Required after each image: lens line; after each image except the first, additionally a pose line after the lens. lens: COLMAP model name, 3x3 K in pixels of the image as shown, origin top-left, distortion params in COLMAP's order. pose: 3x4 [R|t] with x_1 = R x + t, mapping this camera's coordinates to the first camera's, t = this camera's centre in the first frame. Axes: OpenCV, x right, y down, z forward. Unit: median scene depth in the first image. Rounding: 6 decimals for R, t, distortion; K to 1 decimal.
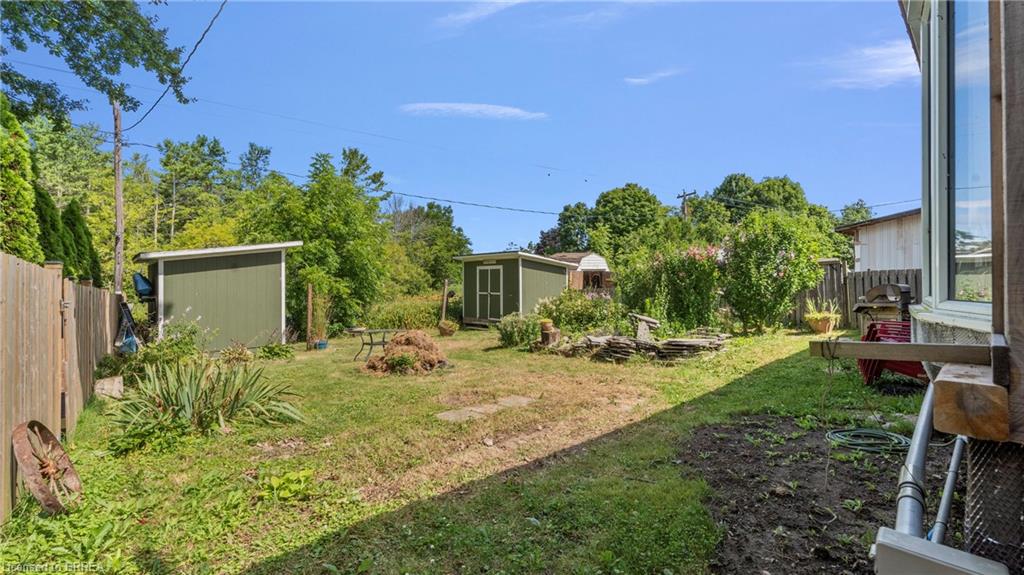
lens RADIAL K [[460.9, 0, 511.6], [0, 460.9, 285.4], [0, 0, 1]] dist [-0.000202, -0.000071]
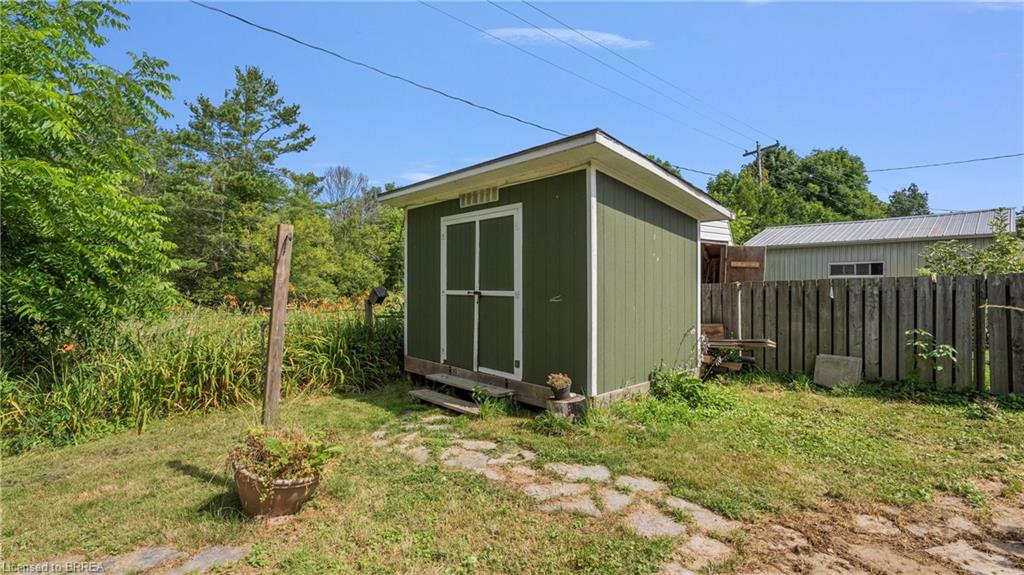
lens RADIAL K [[460.9, 0, 512.8], [0, 460.9, 286.9], [0, 0, 1]] dist [-0.000202, -0.000071]
pose [[0.997834, 0.005143, 0.065583, -0.043156], [-0.004993, 0.999985, -0.002460, 0.013058], [-0.065594, 0.002127, 0.997844, 0.639082]]
